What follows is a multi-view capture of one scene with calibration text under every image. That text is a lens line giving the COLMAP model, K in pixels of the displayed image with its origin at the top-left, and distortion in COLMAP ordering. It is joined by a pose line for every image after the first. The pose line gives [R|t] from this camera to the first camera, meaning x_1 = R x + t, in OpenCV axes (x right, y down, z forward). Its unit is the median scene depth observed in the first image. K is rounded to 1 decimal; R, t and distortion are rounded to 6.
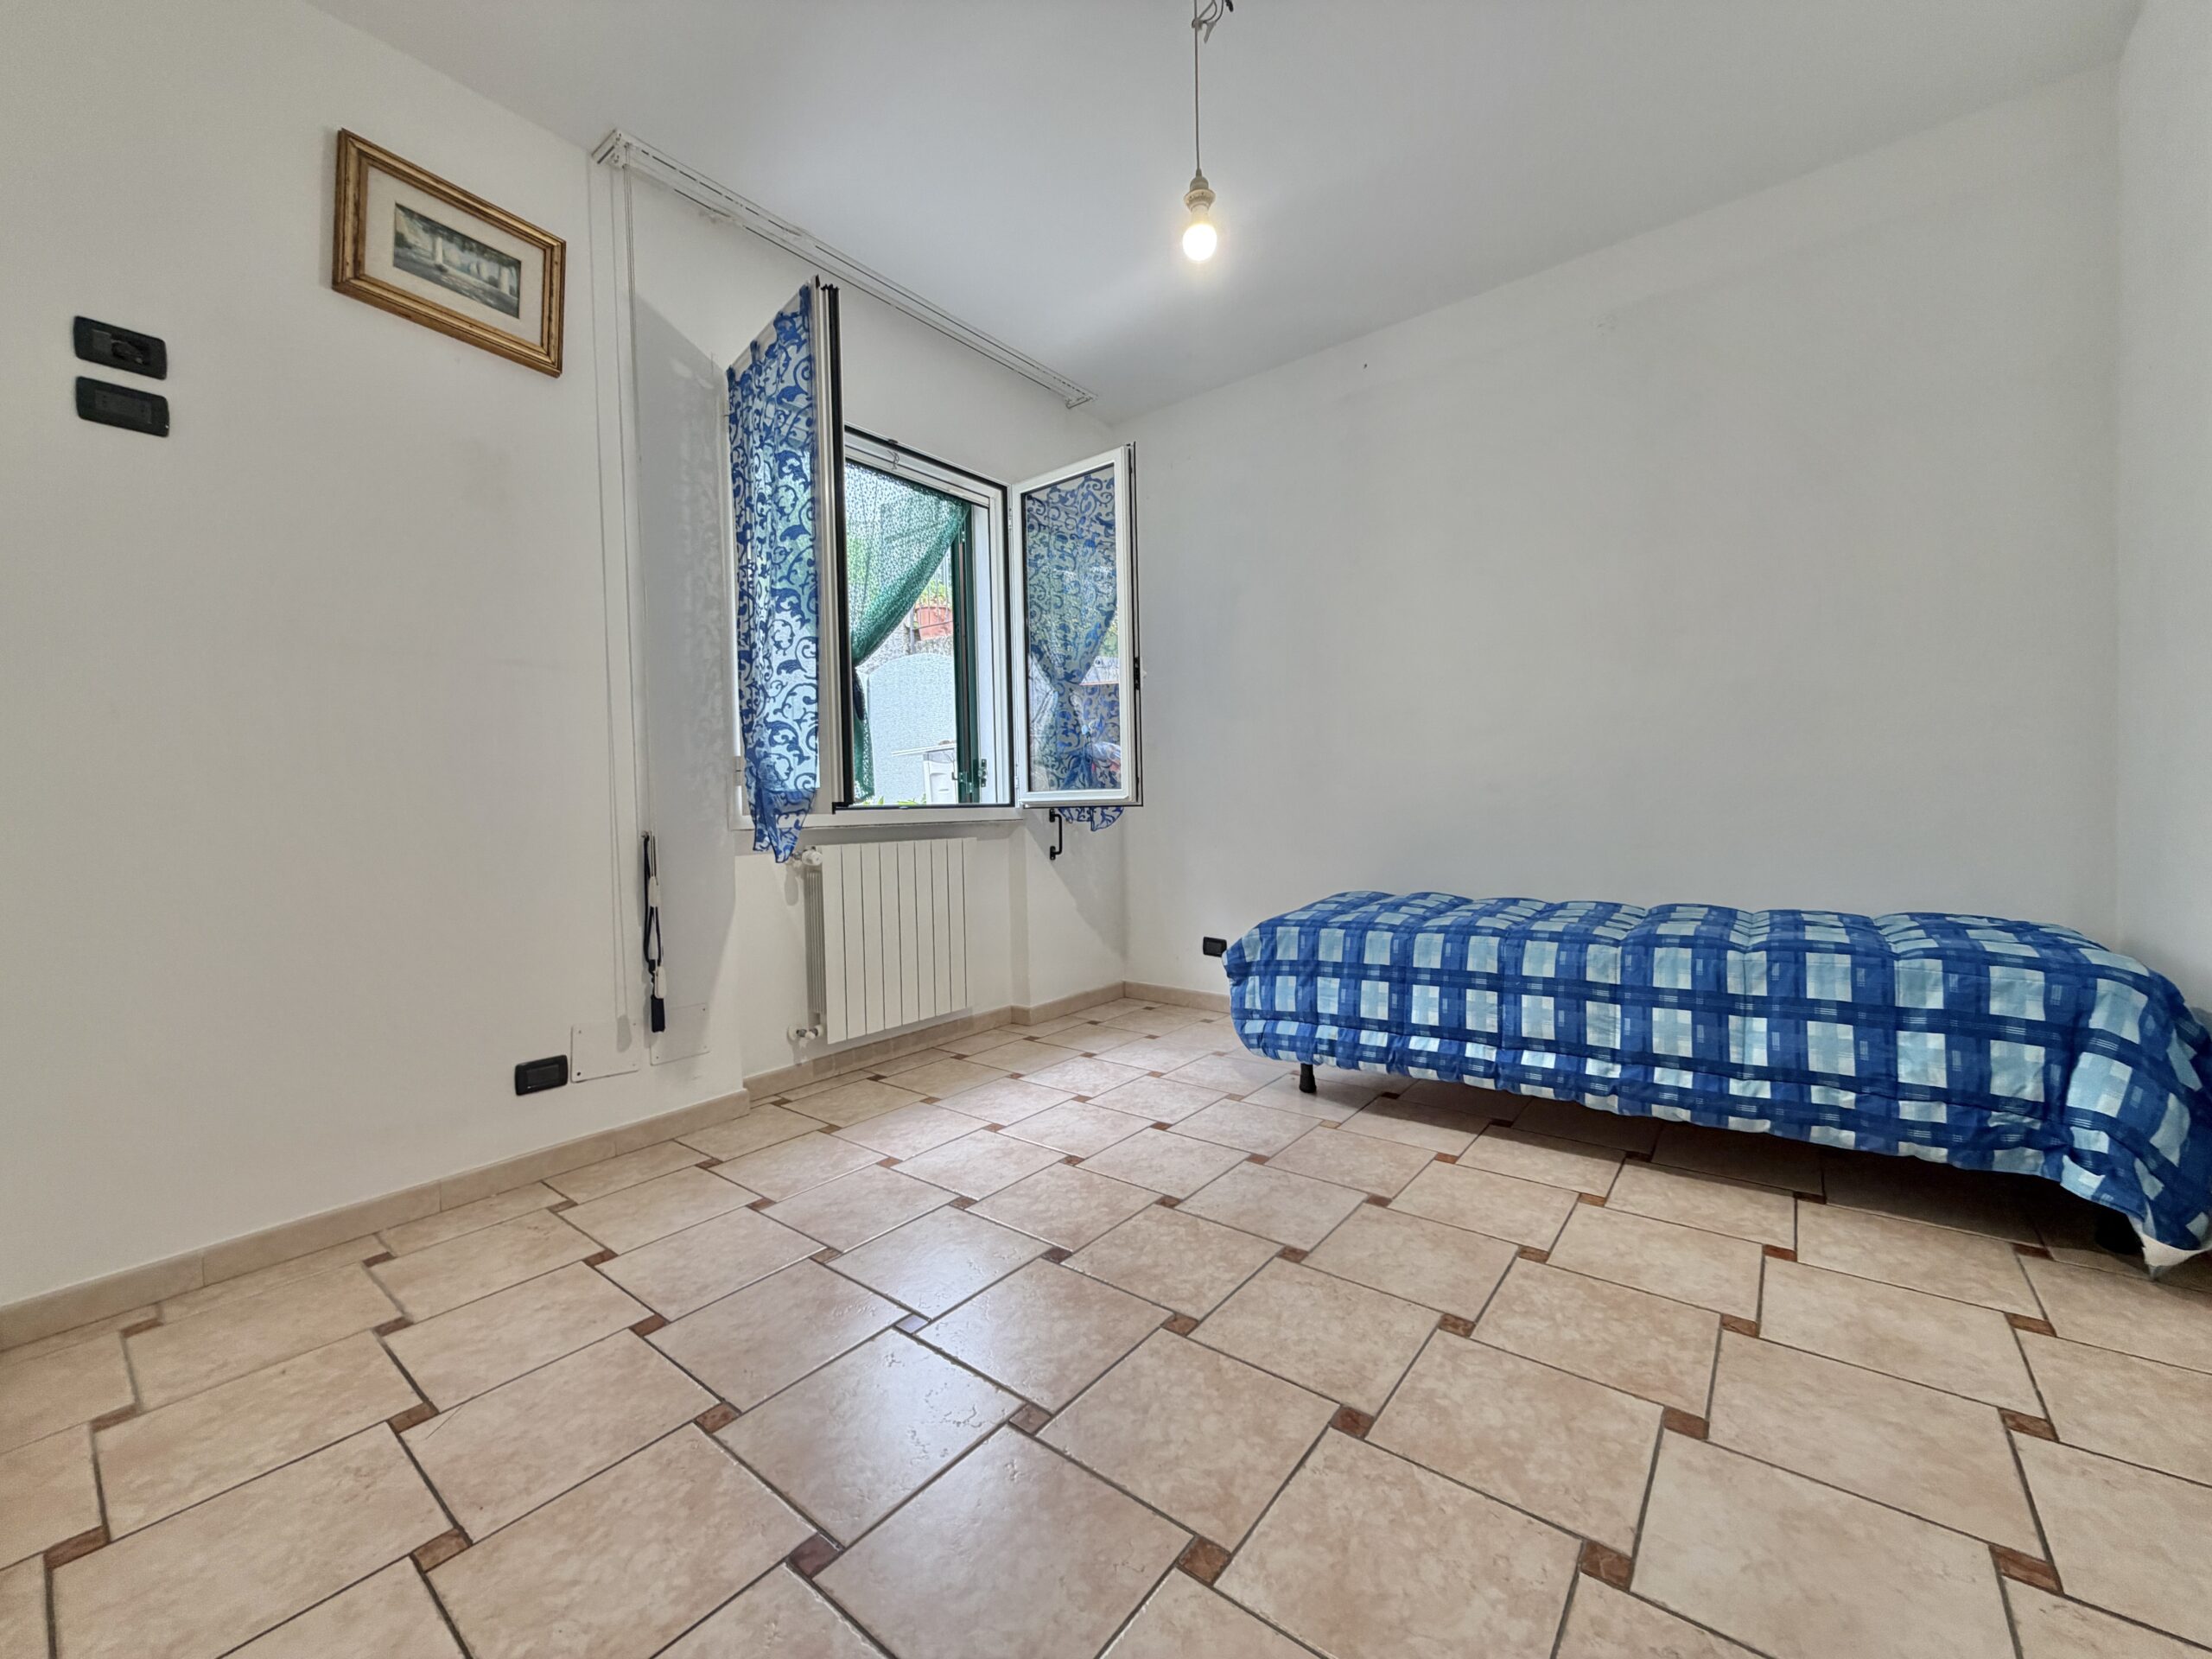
lens RADIAL K [[878.3, 0, 1102.3], [0, 878.3, 824.0], [0, 0, 1]] dist [-0.000669, -0.000100]
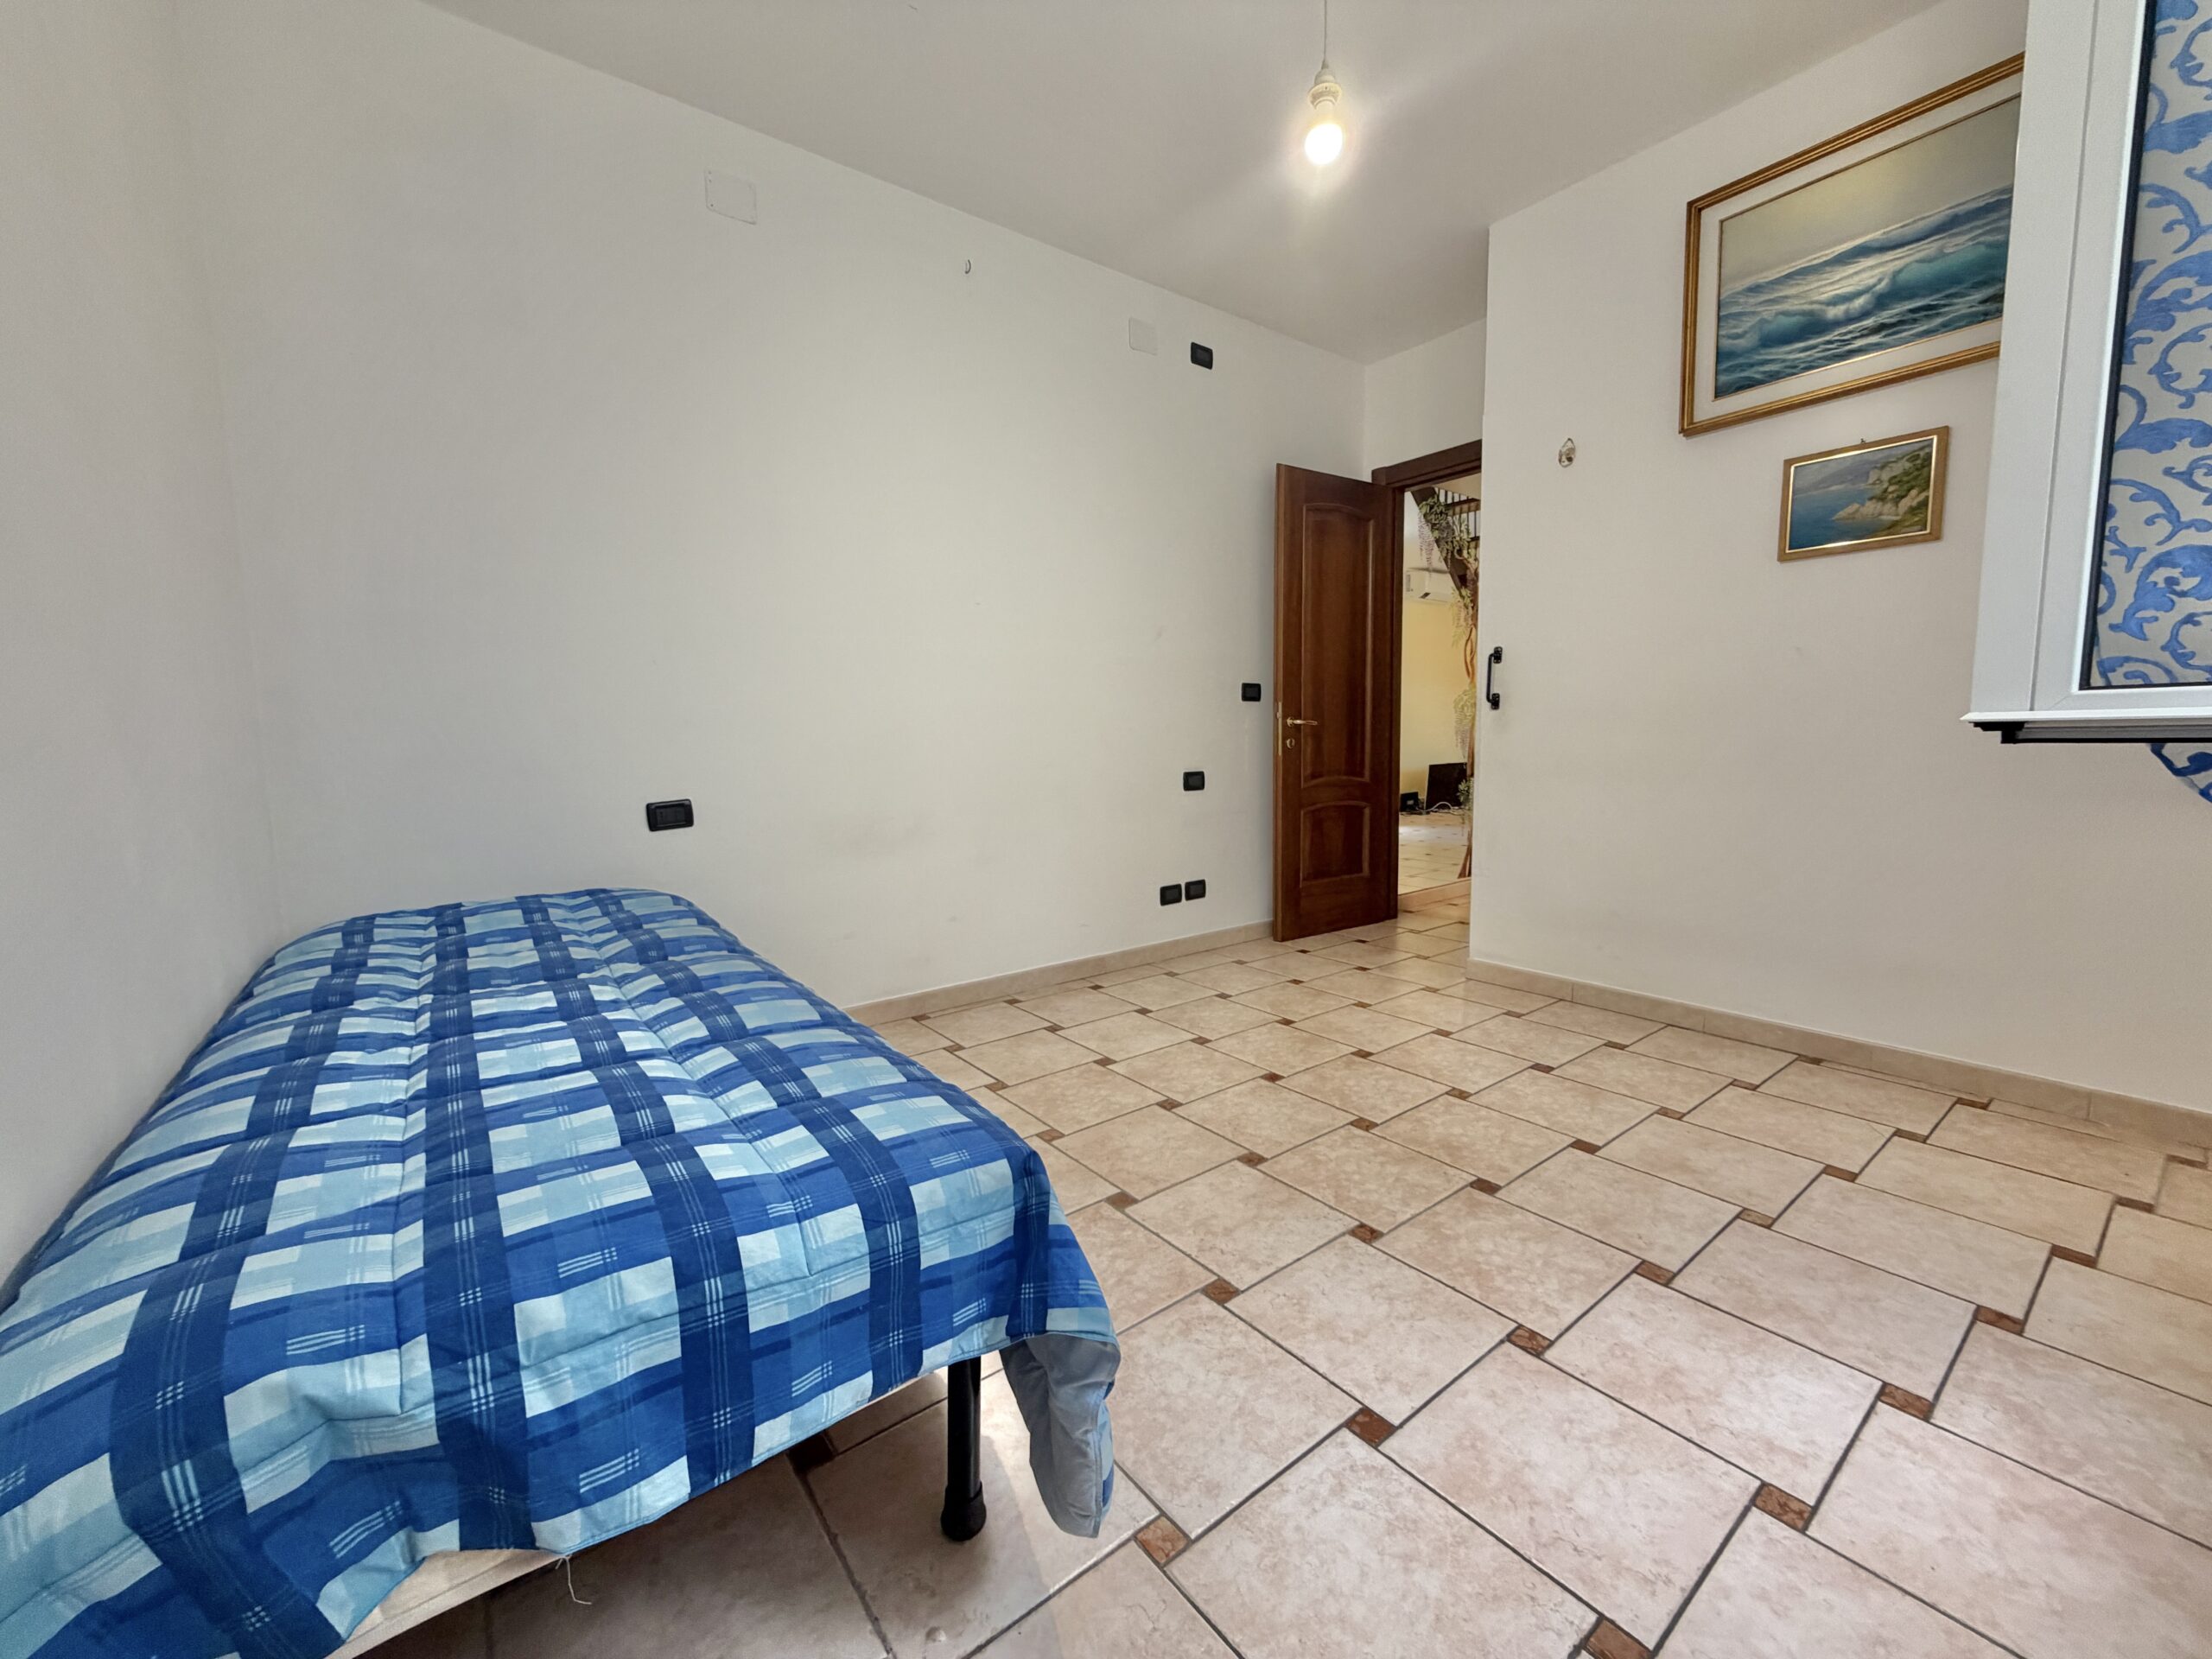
lens RADIAL K [[878.3, 0, 1100.7], [0, 878.3, 829.3], [0, 0, 1]] dist [-0.000669, -0.000100]
pose [[-0.968025, 0.016319, 0.250321, 0.102714], [0.049026, 0.990946, 0.124990, -0.056749], [-0.246015, 0.133266, -0.960061, 1.769720]]
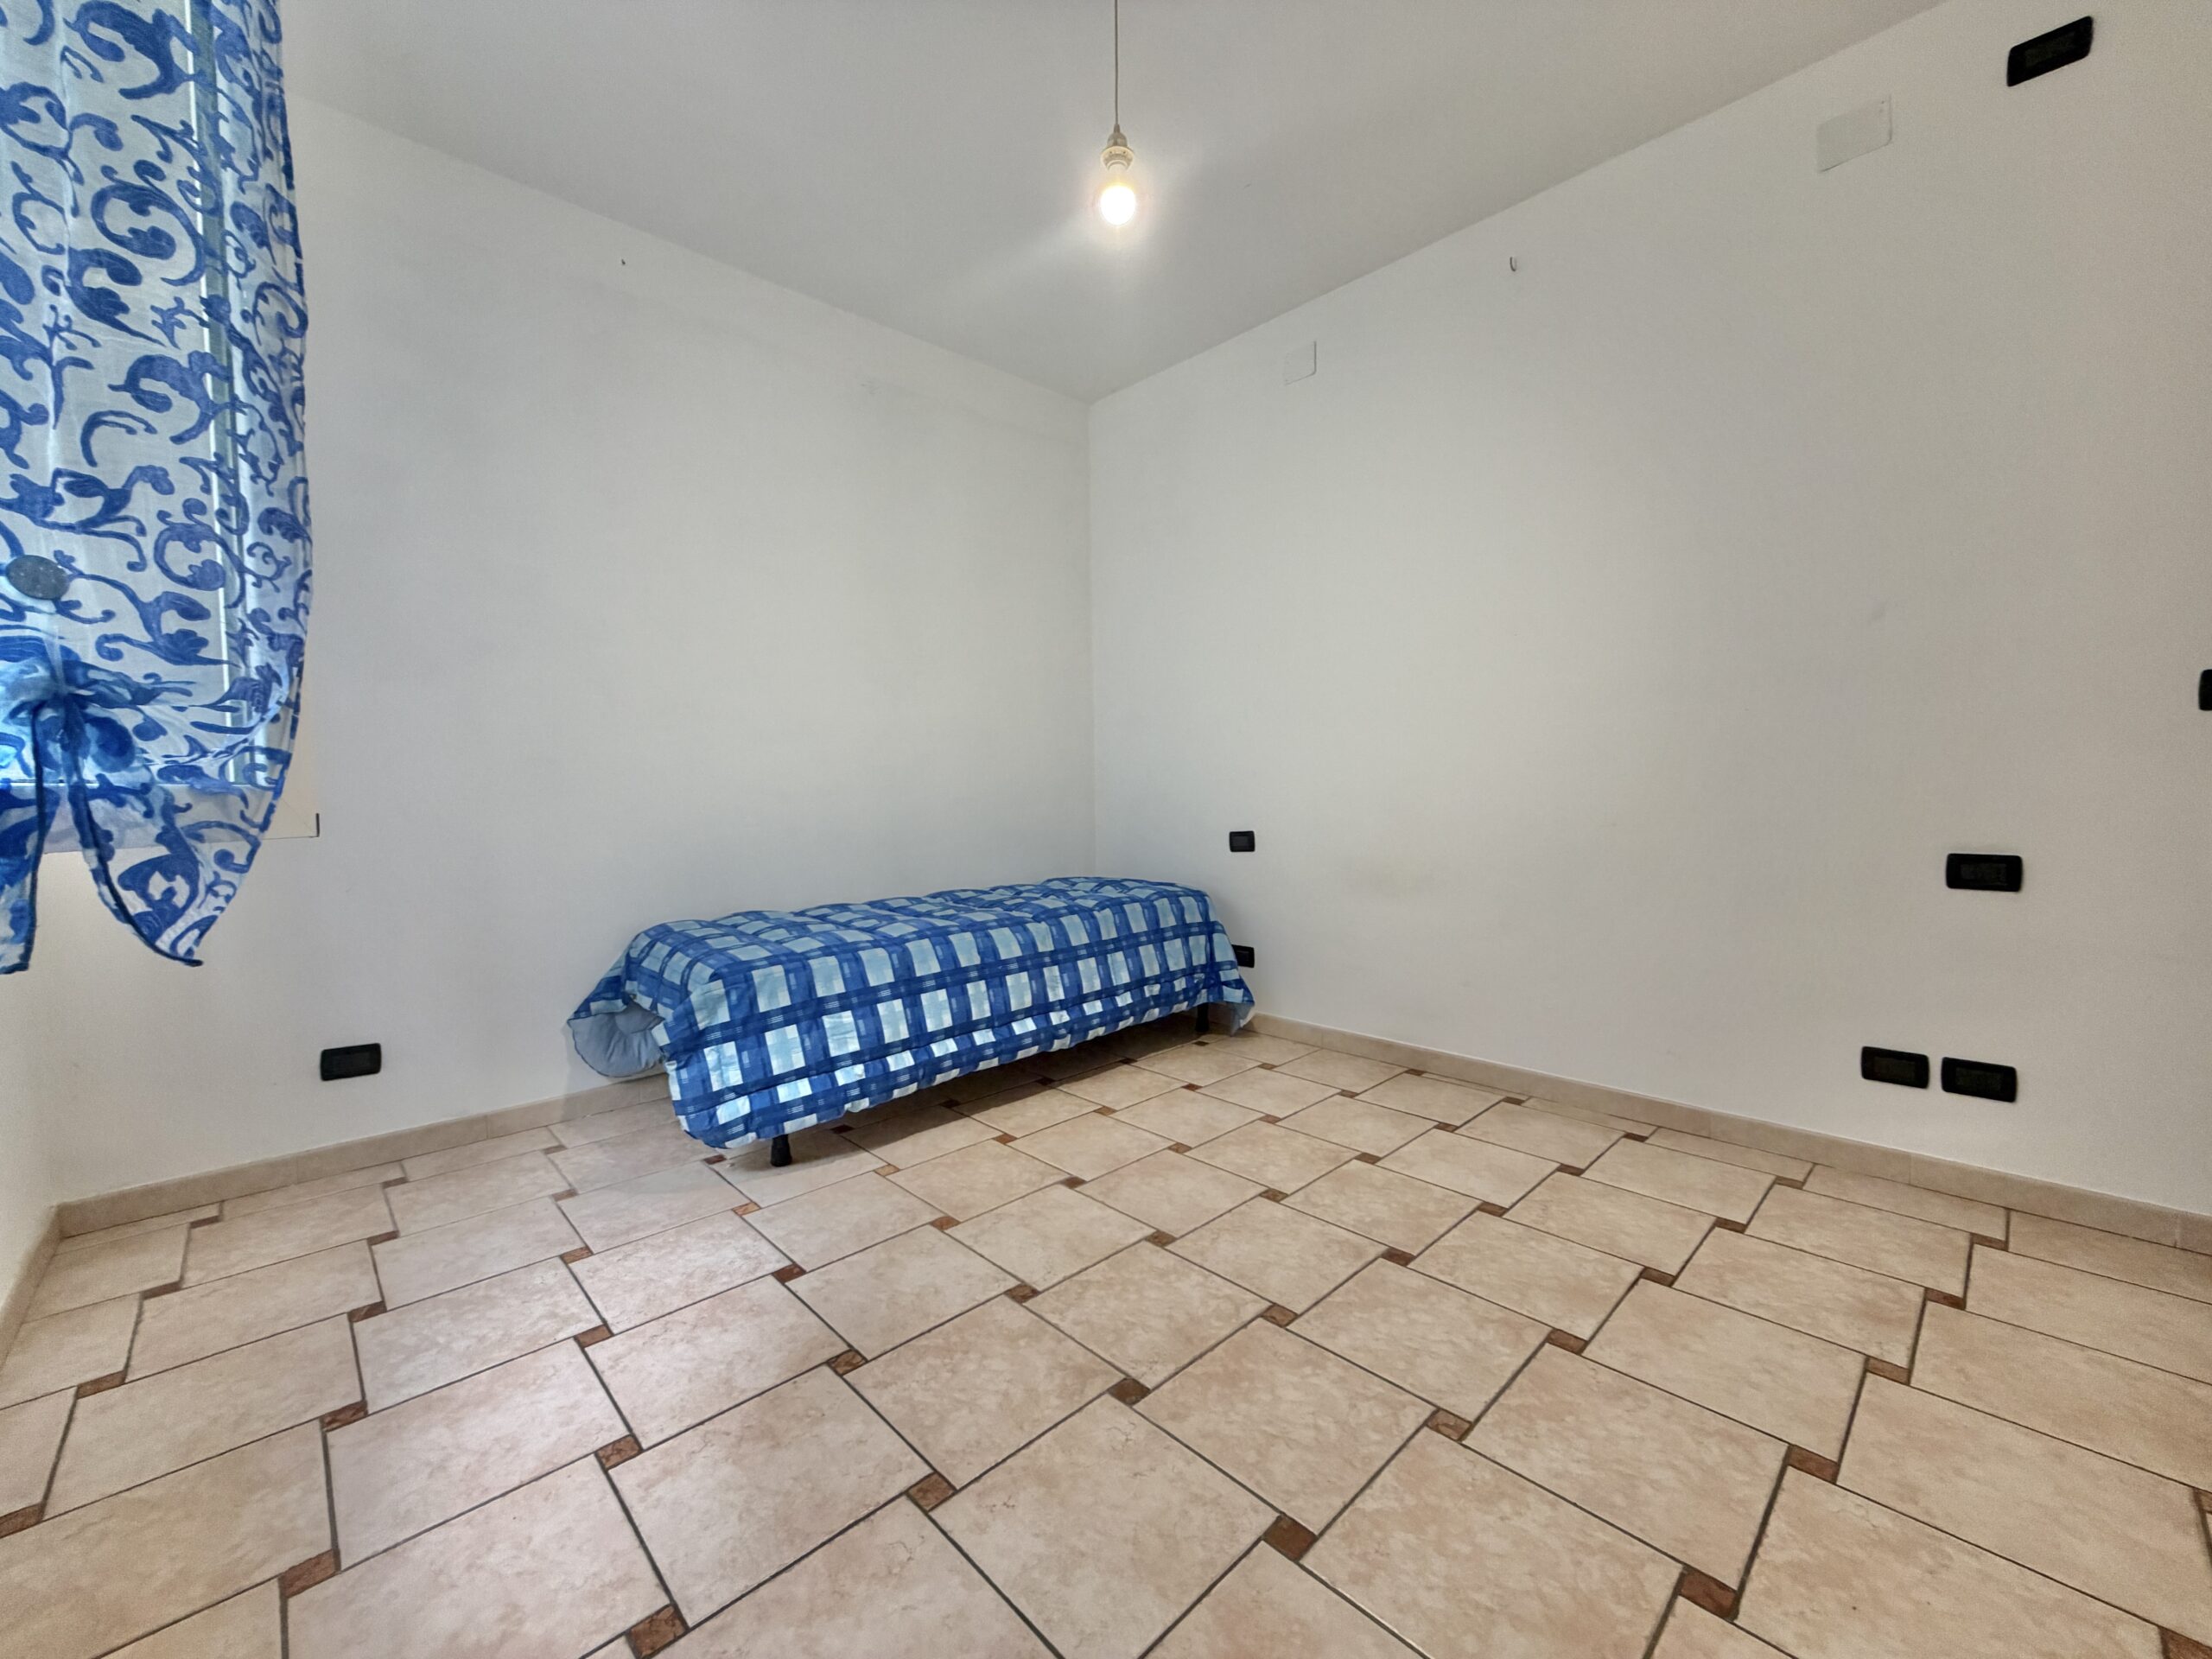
lens RADIAL K [[878.3, 0, 1092.2], [0, 878.3, 824.0], [0, 0, 1]] dist [-0.000669, -0.000100]
pose [[0.143450, -0.017761, 0.989498, -0.711504], [0.034495, 0.999321, 0.012937, -0.017901], [-0.989056, 0.032277, 0.143966, 0.790209]]
